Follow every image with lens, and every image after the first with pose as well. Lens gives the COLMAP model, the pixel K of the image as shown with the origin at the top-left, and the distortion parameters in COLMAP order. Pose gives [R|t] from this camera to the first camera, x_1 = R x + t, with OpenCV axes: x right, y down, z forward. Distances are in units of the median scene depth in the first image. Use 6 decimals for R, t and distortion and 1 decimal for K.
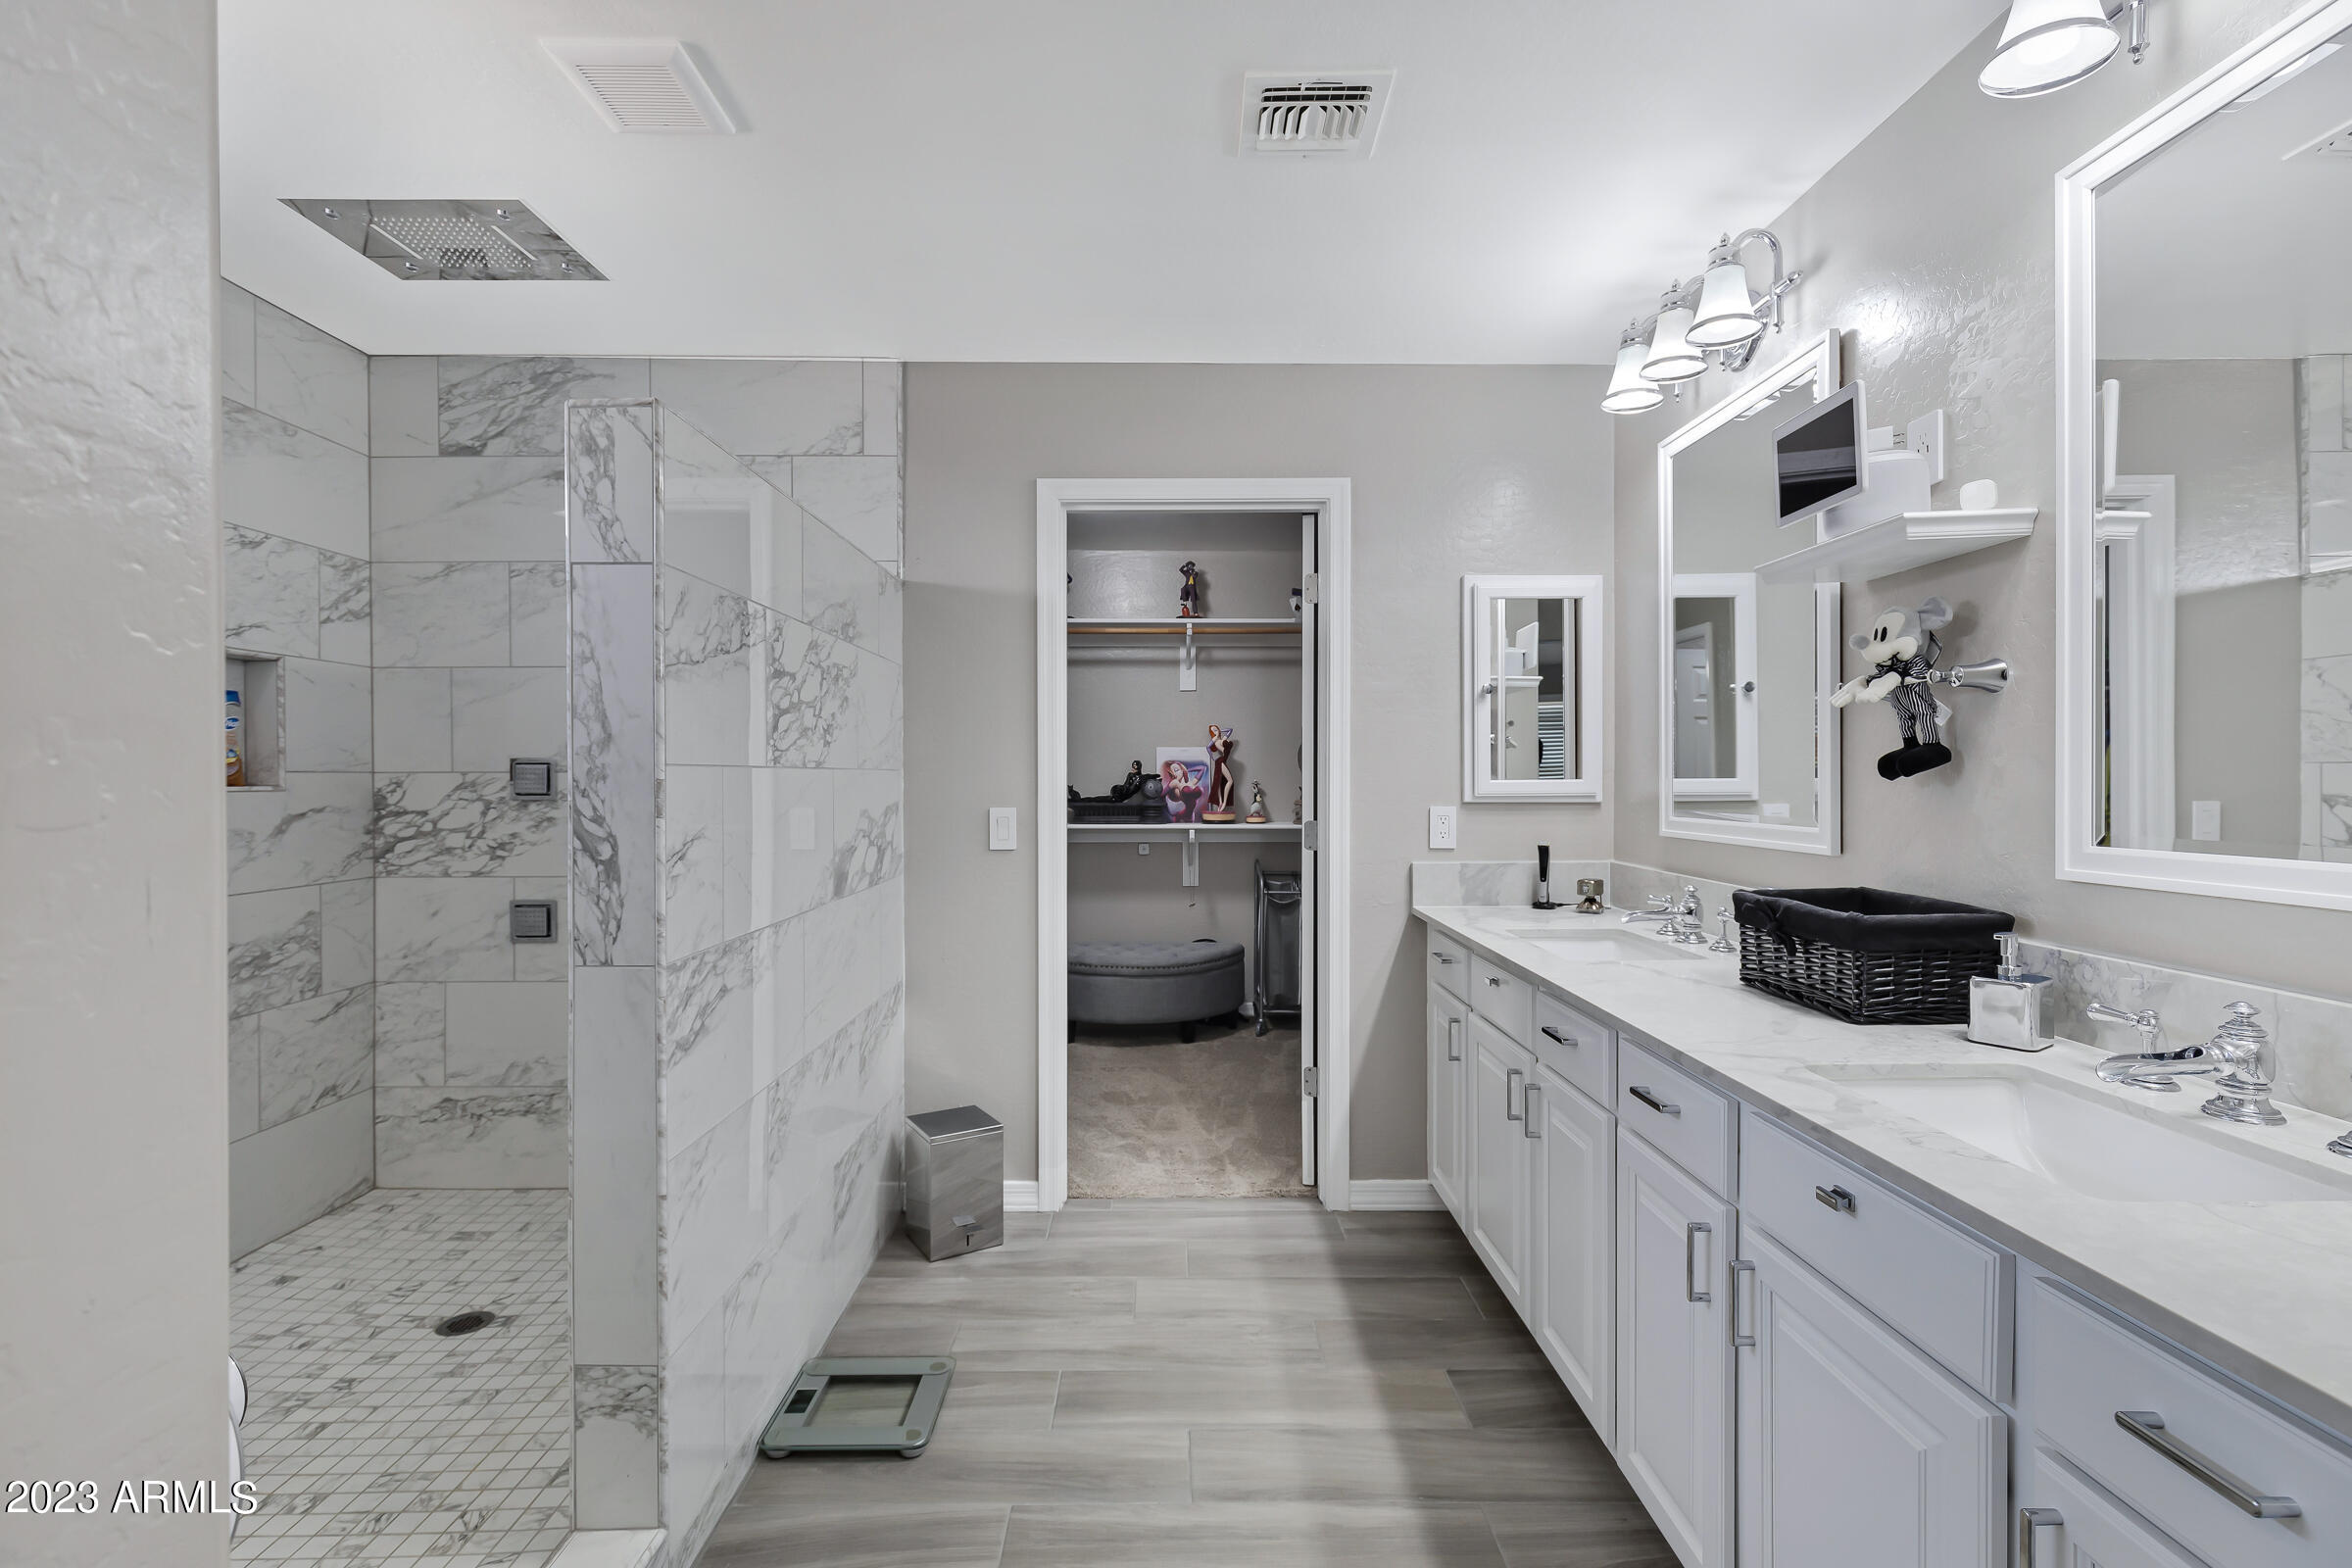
lens RADIAL K [[1067.8, 0, 1181.1], [0, 1067.8, 786.7], [0, 0, 1]] dist [0.004156, -0.002098]
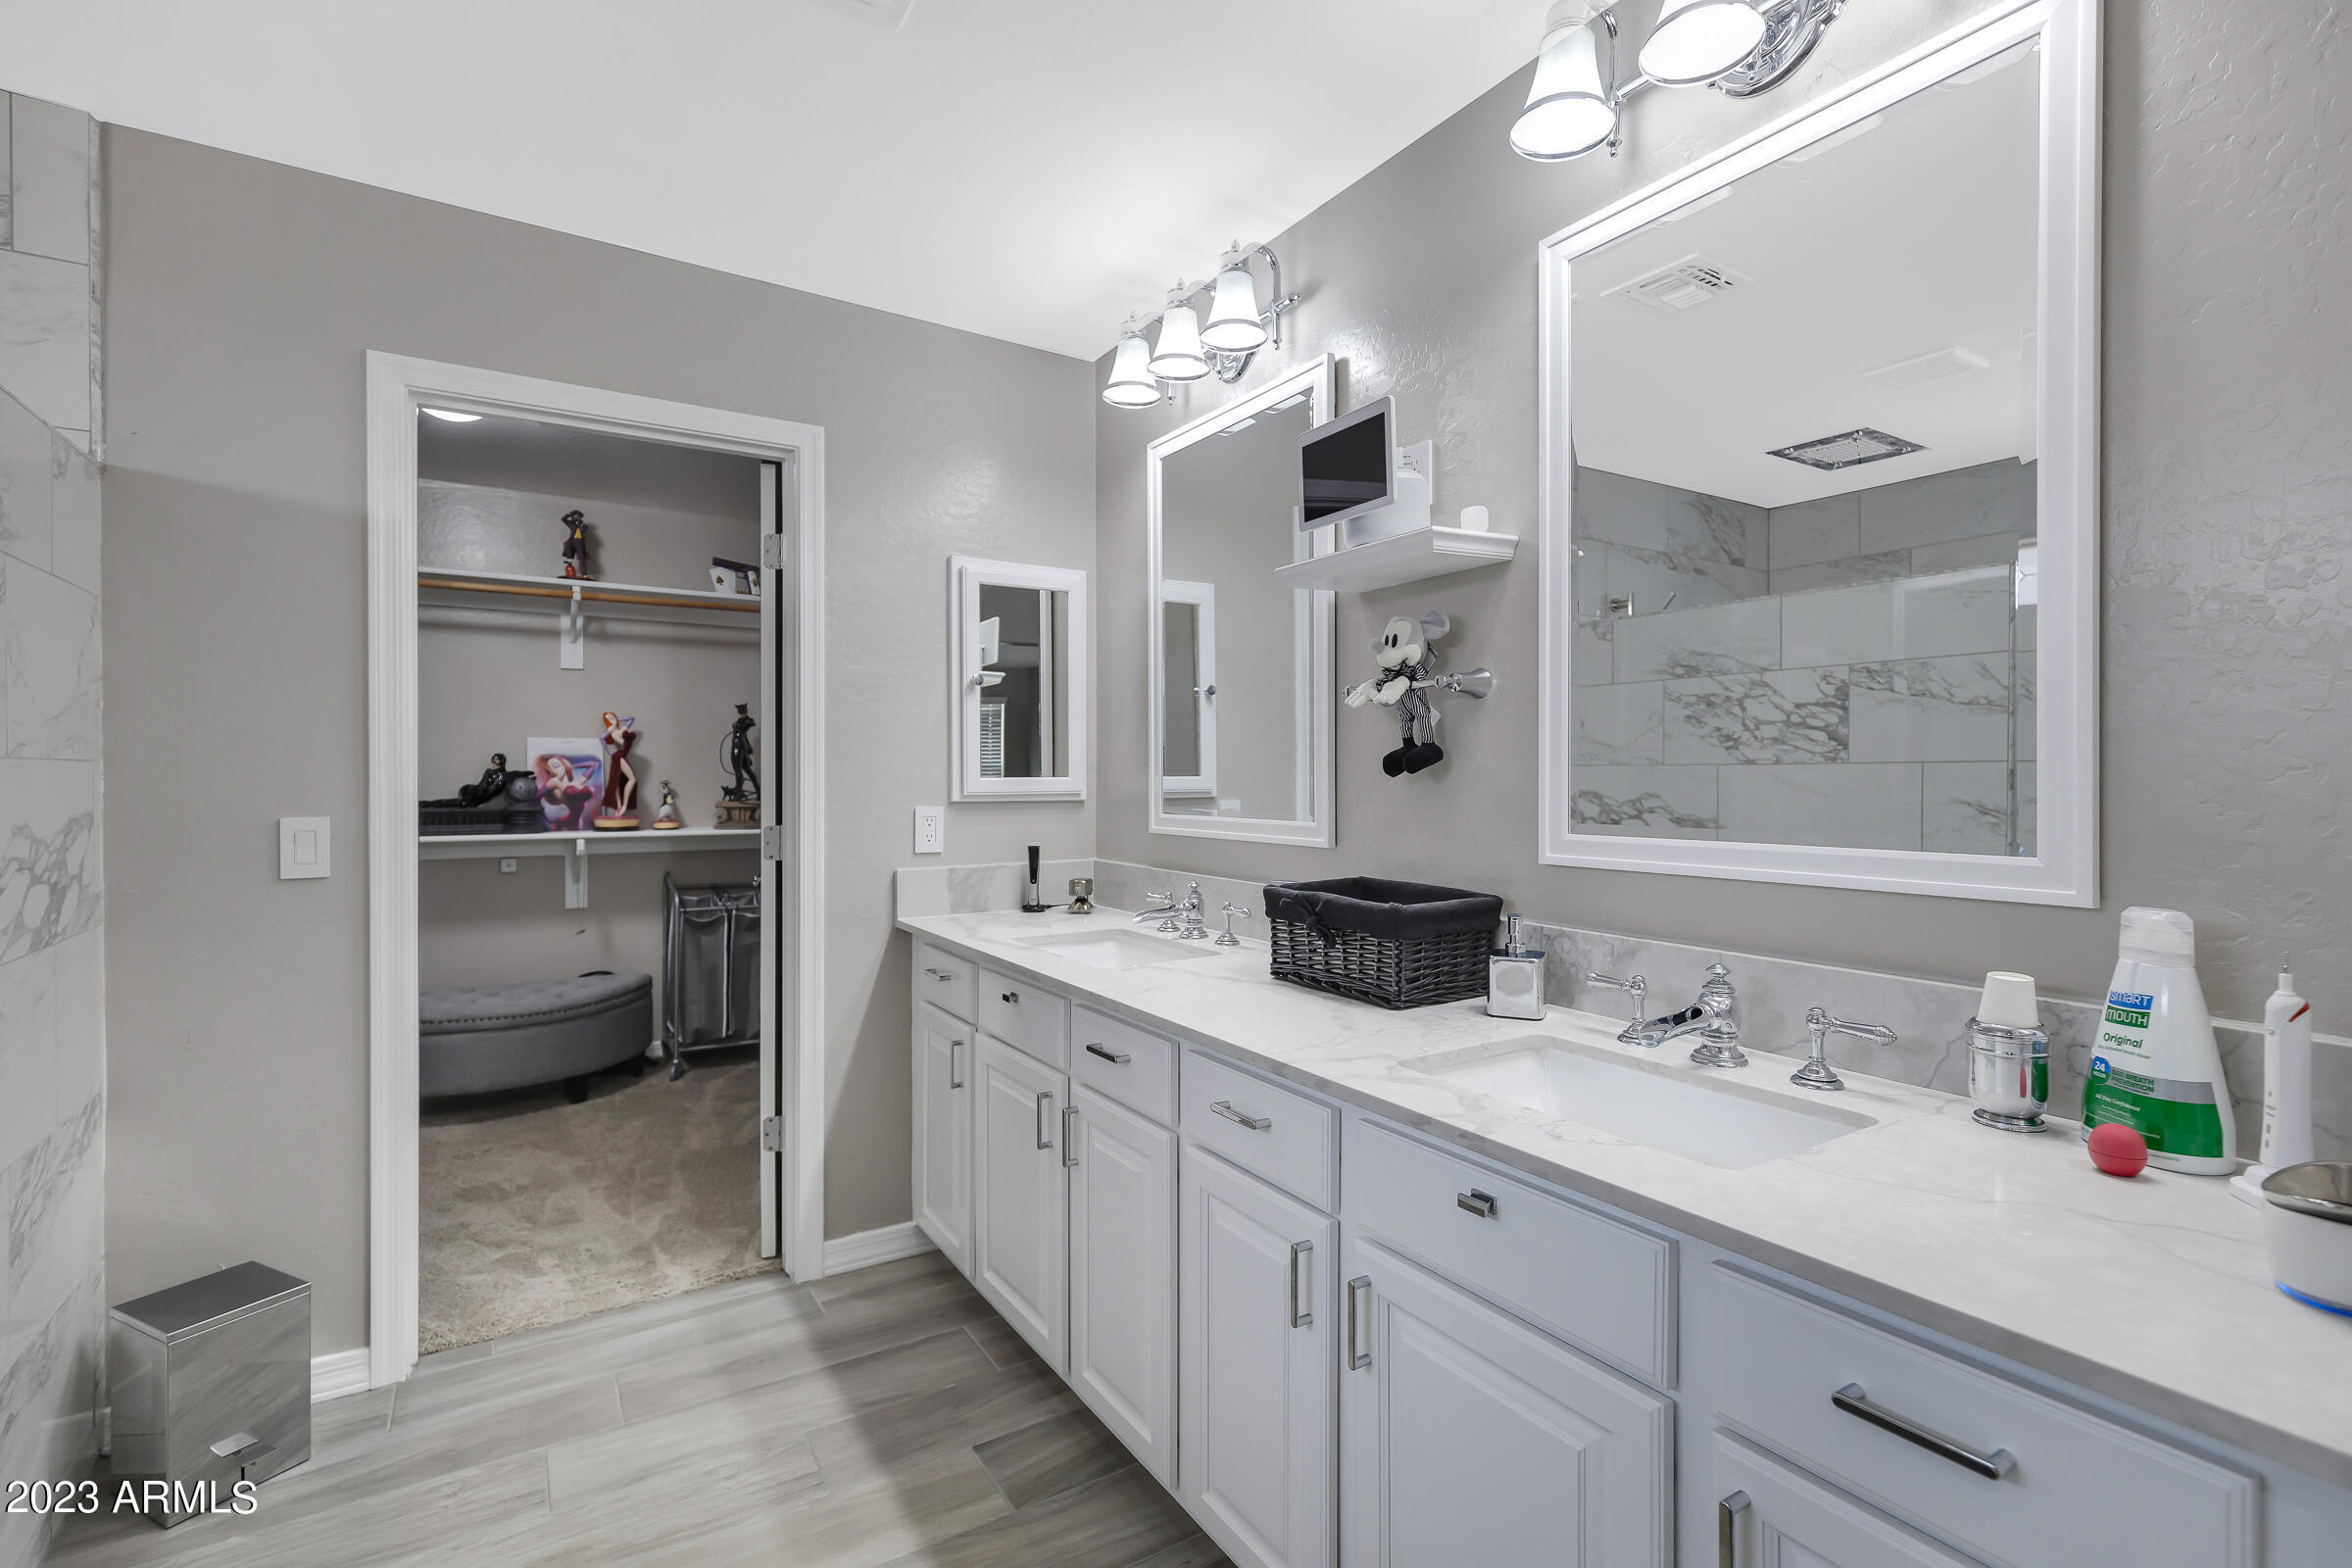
lens RADIAL K [[1067.8, 0, 1199.6], [0, 1067.8, 782.6], [0, 0, 1]] dist [0.004156, -0.002098]
pose [[0.848124, -0.001430, 0.529796, -0.044351], [0.003185, 0.999992, -0.002398, 0.000994], [-0.529788, 0.003721, 0.848122, 0.115077]]
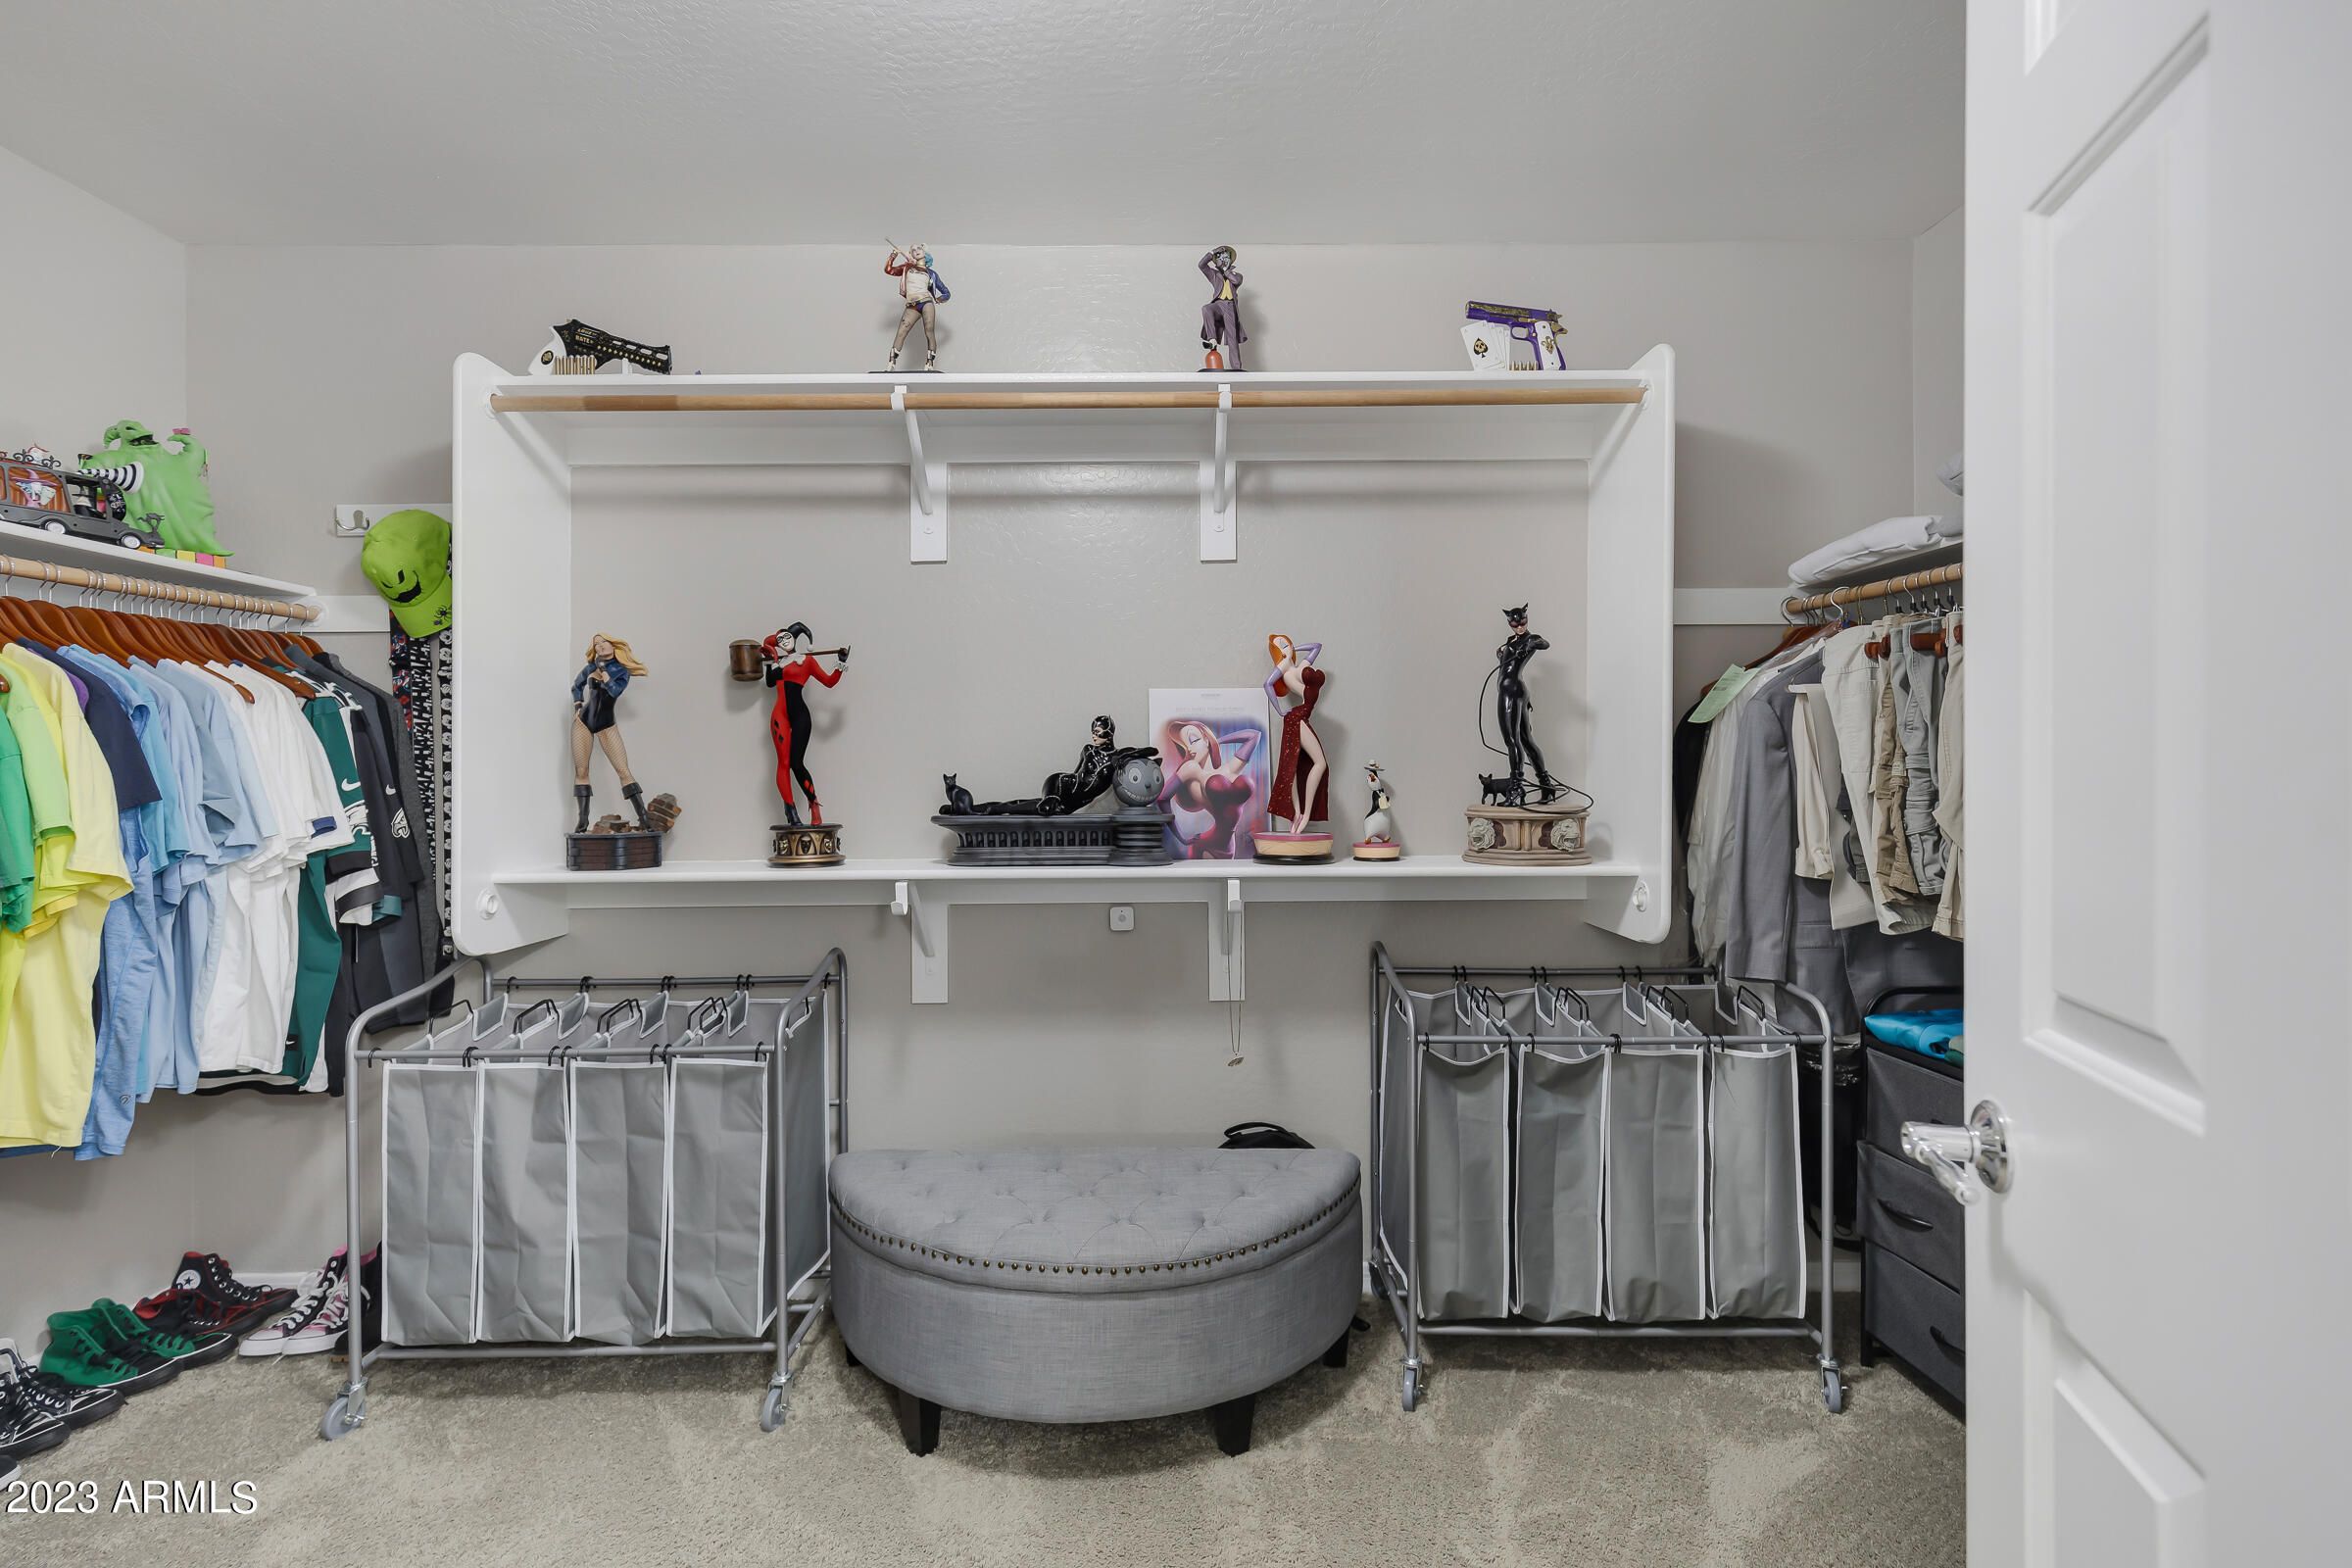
lens RADIAL K [[1067.8, 0, 1179.1], [0, 1067.8, 771.2], [0, 0, 1]] dist [0.004156, -0.002098]
pose [[0.999967, -0.005800, -0.005619, -0.017679], [0.005776, 0.999975, -0.004145, -0.001142], [0.005643, 0.004113, 0.999976, 1.215093]]
